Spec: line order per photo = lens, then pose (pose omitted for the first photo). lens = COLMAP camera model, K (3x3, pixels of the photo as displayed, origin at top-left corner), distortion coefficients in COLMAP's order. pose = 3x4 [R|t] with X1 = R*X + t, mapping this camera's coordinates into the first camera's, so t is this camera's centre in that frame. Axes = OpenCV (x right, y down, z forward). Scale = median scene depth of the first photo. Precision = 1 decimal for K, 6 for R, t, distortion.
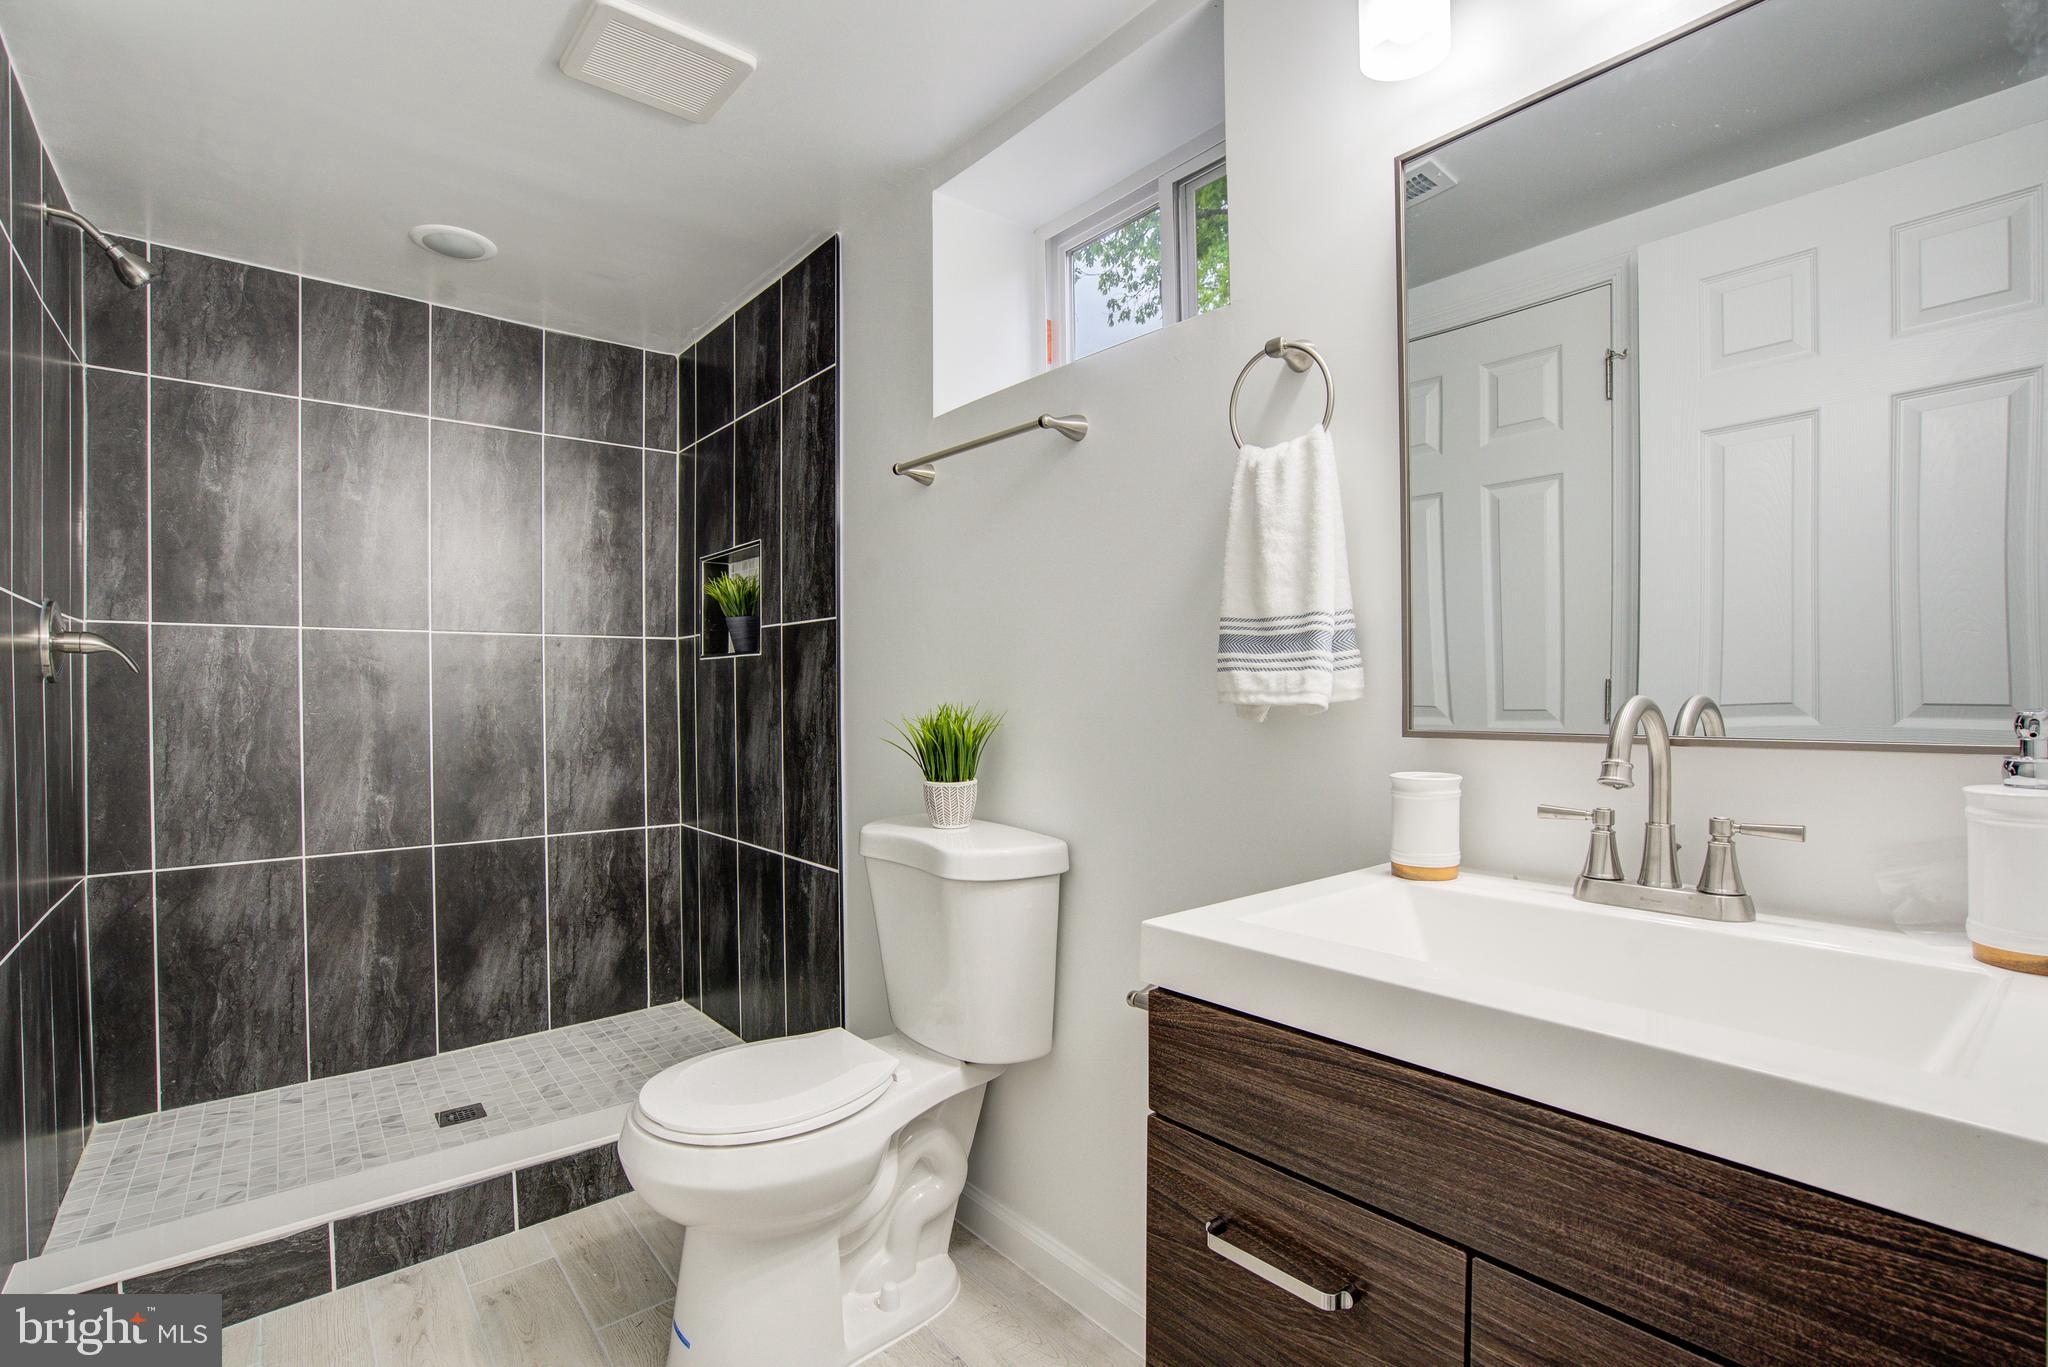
lens RADIAL K [[969.6, 0, 1028.5], [0, 969.6, 690.2], [0, 0, 1]] dist [-0.051180, 0.015063]
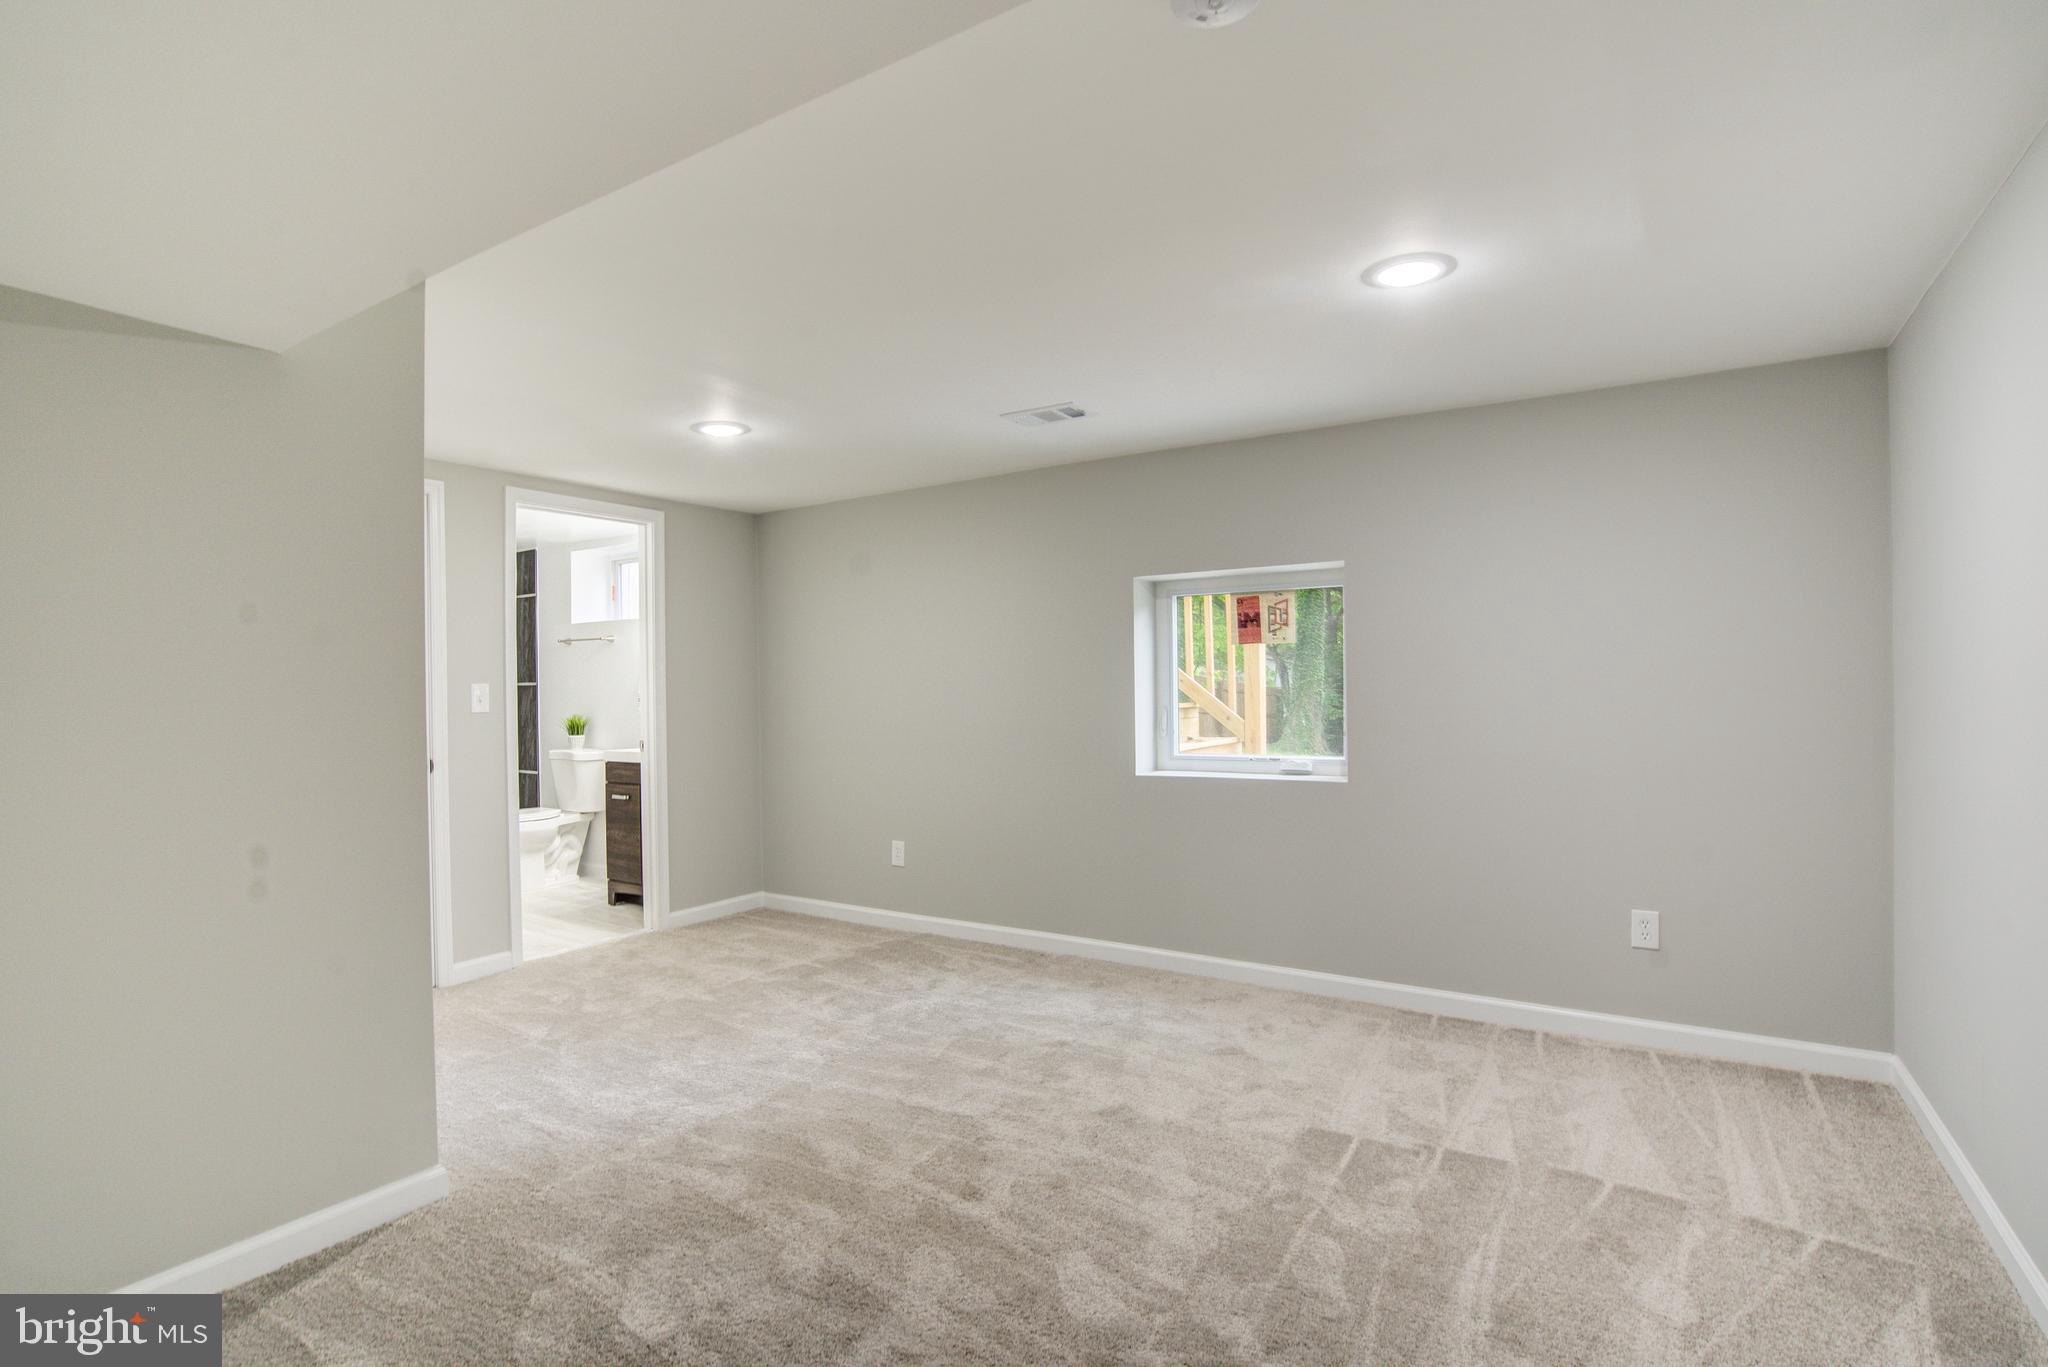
lens RADIAL K [[969.6, 0, 1027.2], [0, 969.6, 685.8], [0, 0, 1]] dist [-0.051180, 0.015063]
pose [[0.947451, -0.003628, 0.319879, 0.361416], [0.005175, 0.999979, -0.003986, -0.068877], [-0.319858, 0.005432, 0.947450, -2.867412]]
